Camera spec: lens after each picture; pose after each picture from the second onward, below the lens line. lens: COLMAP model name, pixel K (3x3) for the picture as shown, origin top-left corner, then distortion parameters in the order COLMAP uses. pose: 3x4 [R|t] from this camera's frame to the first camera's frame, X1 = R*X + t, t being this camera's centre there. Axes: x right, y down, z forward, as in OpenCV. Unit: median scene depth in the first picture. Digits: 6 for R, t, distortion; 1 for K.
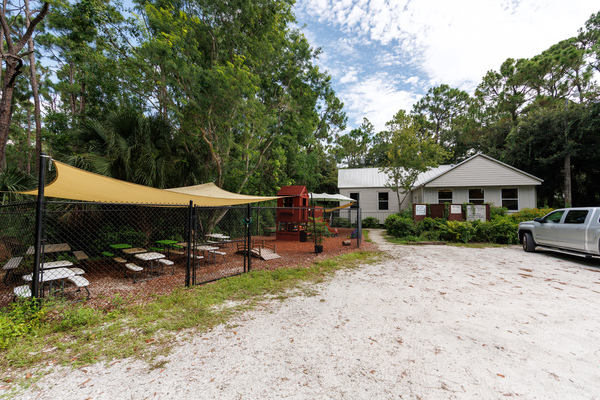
lens RADIAL K [[239.1, 0, 297.4], [0, 239.1, 195.9], [0, 0, 1]] dist [-0.003521, -0.000387]
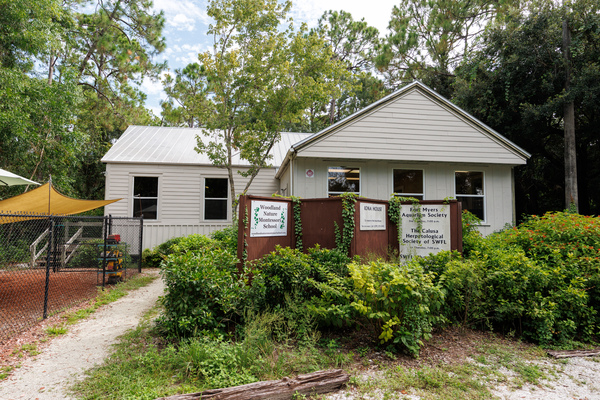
lens RADIAL K [[363.3, 0, 300.8], [0, 363.3, 200.1], [0, 0, 1]] dist [0.008813, 0.001232]
pose [[0.902634, 0.025569, 0.429648, 0.354706], [-0.026230, 0.999646, -0.004387, 0.037006], [-0.429609, -0.007310, 0.902986, 0.578364]]
